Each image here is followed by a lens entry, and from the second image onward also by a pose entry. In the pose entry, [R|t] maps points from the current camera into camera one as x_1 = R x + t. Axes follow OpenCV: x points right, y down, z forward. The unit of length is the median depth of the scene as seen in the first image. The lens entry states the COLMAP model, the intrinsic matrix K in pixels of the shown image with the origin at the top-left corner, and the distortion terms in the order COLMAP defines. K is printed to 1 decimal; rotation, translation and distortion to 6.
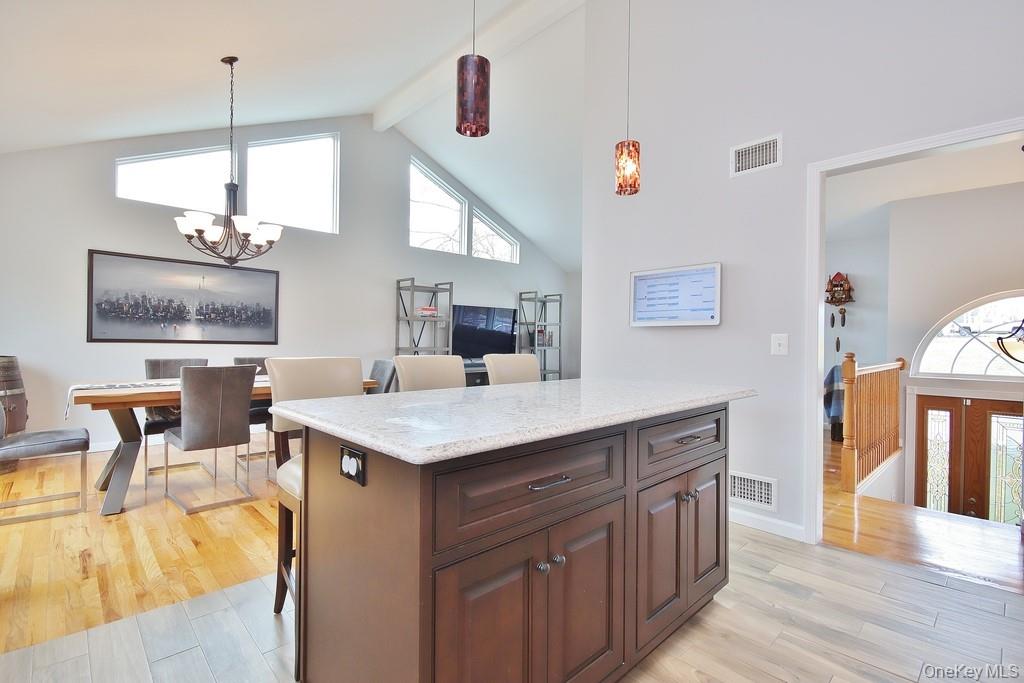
lens RADIAL K [[471.6, 0, 512.2], [0, 471.6, 342.3], [0, 0, 1]] dist [0.001790, -0.006977]
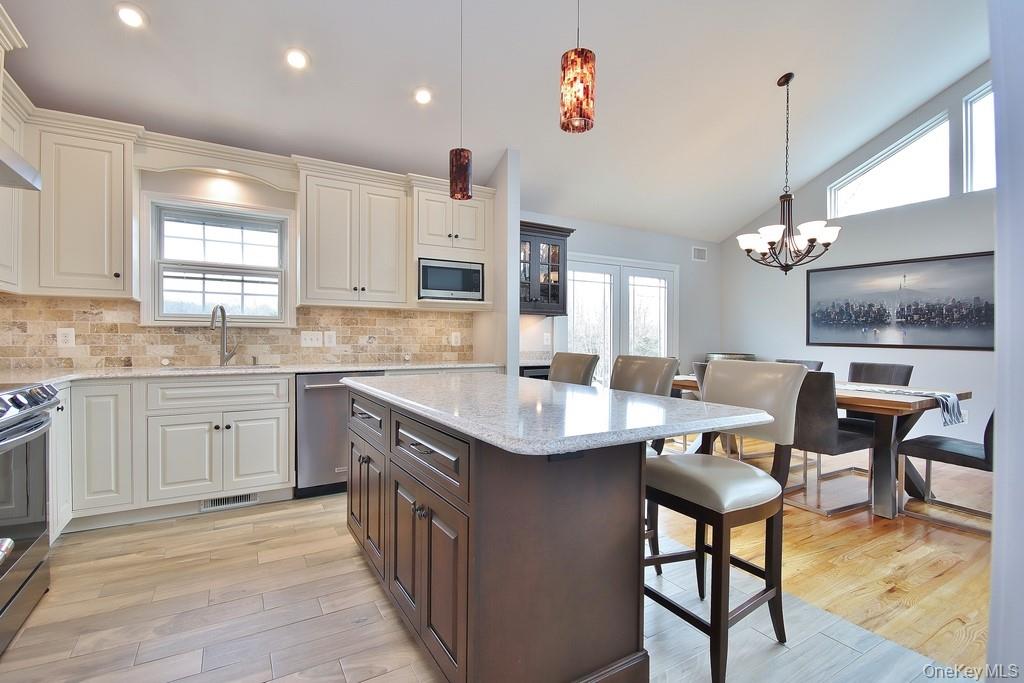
lens RADIAL K [[471.6, 0, 514.3], [0, 471.6, 342.5], [0, 0, 1]] dist [0.001790, -0.006977]
pose [[-0.218478, -0.001631, -0.975841, 0.420846], [-0.012905, 0.999916, 0.001218, 0.000509], [0.975757, 0.012860, -0.218480, 0.472284]]
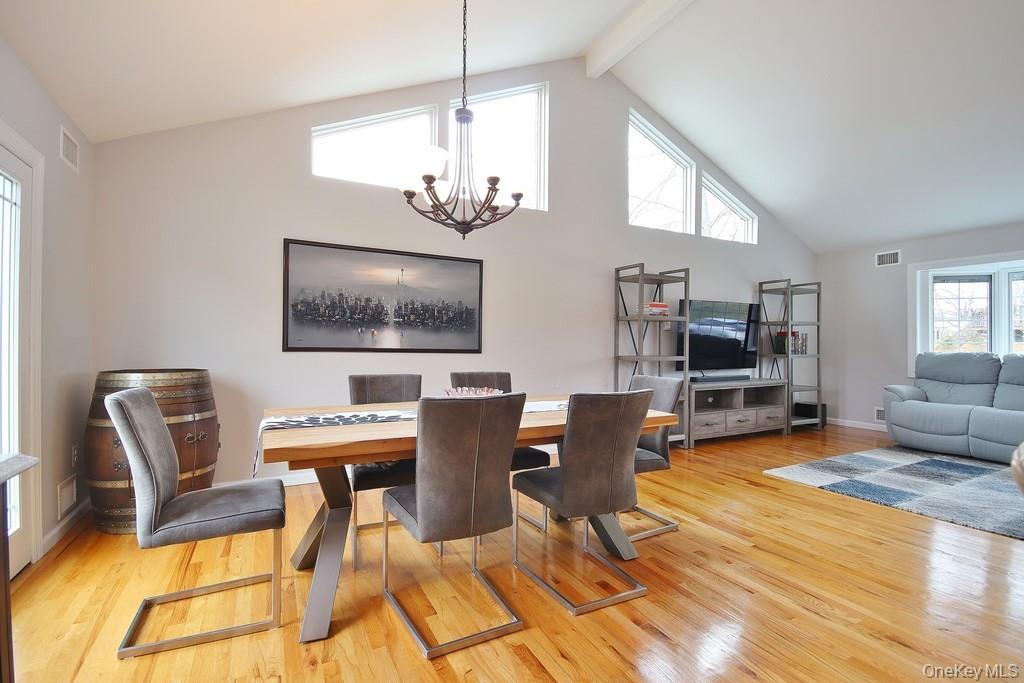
lens RADIAL K [[471.6, 0, 504.8], [0, 471.6, 343.1], [0, 0, 1]] dist [0.001790, -0.006977]
pose [[0.956786, -0.005663, -0.290736, -0.261266], [0.002785, 0.999943, -0.010312, -0.003999], [0.290778, 0.009057, 0.956748, 0.288850]]
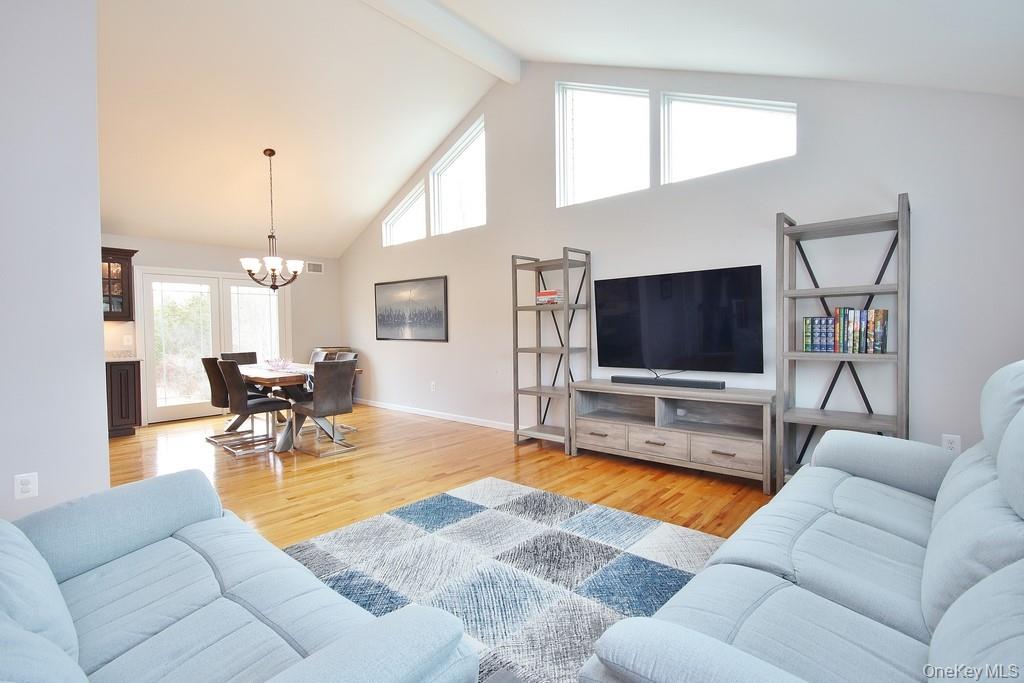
lens RADIAL K [[471.6, 0, 512.6], [0, 471.6, 345.0], [0, 0, 1]] dist [0.001790, -0.006977]
pose [[0.073273, 0.020076, -0.997110, 0.706677], [0.007239, 0.999760, 0.020662, -0.011736], [0.997286, -0.008732, 0.073110, 1.222921]]
